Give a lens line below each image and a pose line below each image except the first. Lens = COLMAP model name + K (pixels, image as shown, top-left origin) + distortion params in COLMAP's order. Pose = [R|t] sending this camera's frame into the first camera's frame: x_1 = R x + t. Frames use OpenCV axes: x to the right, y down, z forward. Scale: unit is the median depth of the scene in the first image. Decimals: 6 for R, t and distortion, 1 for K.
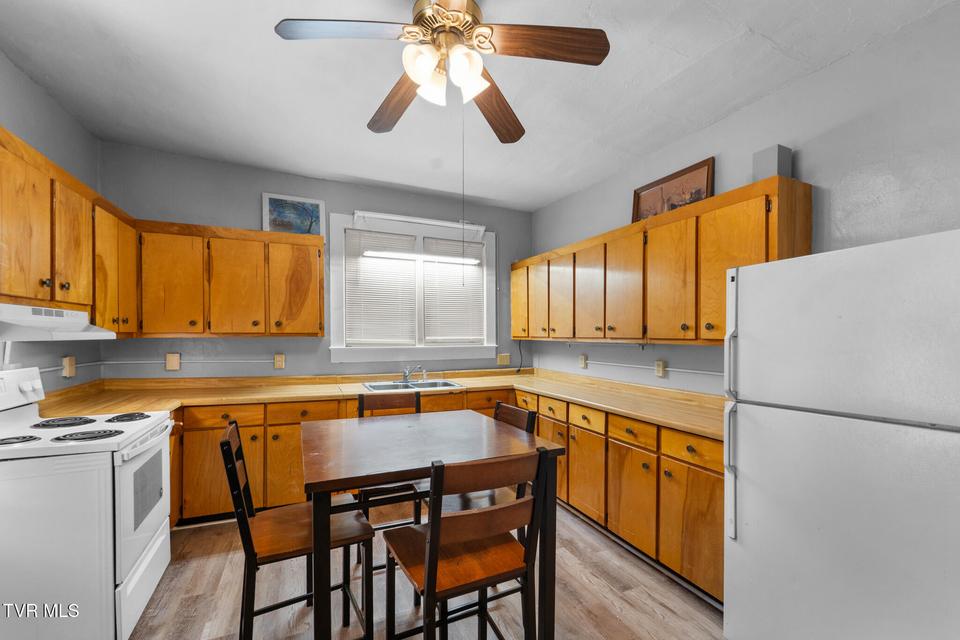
lens RADIAL K [[393.3, 0, 476.4], [0, 393.3, 344.4], [0, 0, 1]] dist [-0.002702, -0.000513]
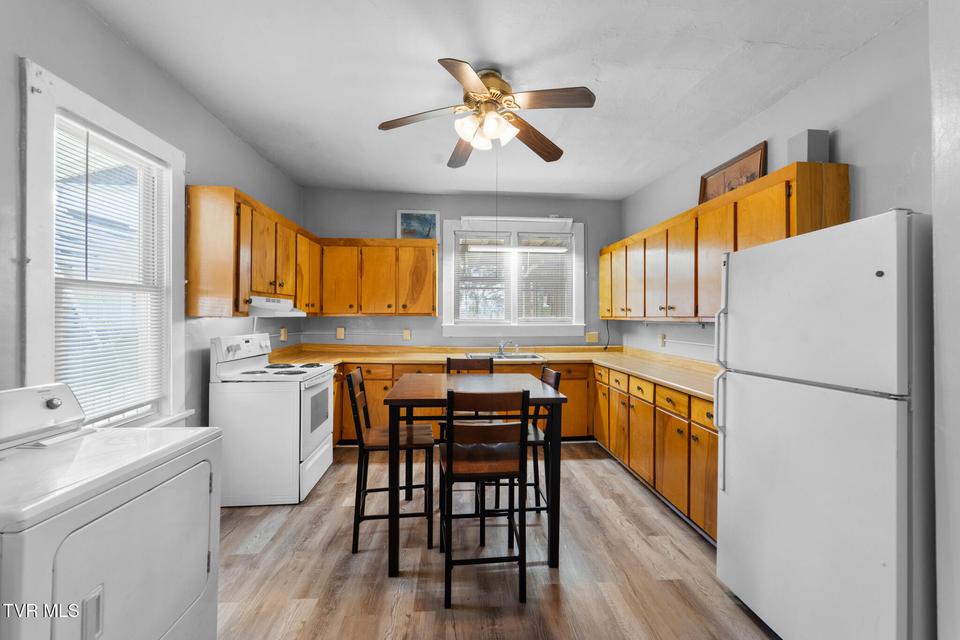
lens RADIAL K [[389.2, 0, 480.0], [0, 389.2, 320.0], [0, 0, 1]] dist [0.000391, -0.000606]
pose [[0.938782, 0.003396, -0.344494, 0.237959], [-0.009010, 0.999851, -0.014697, 0.013958], [0.344393, 0.016901, 0.938673, -0.198398]]
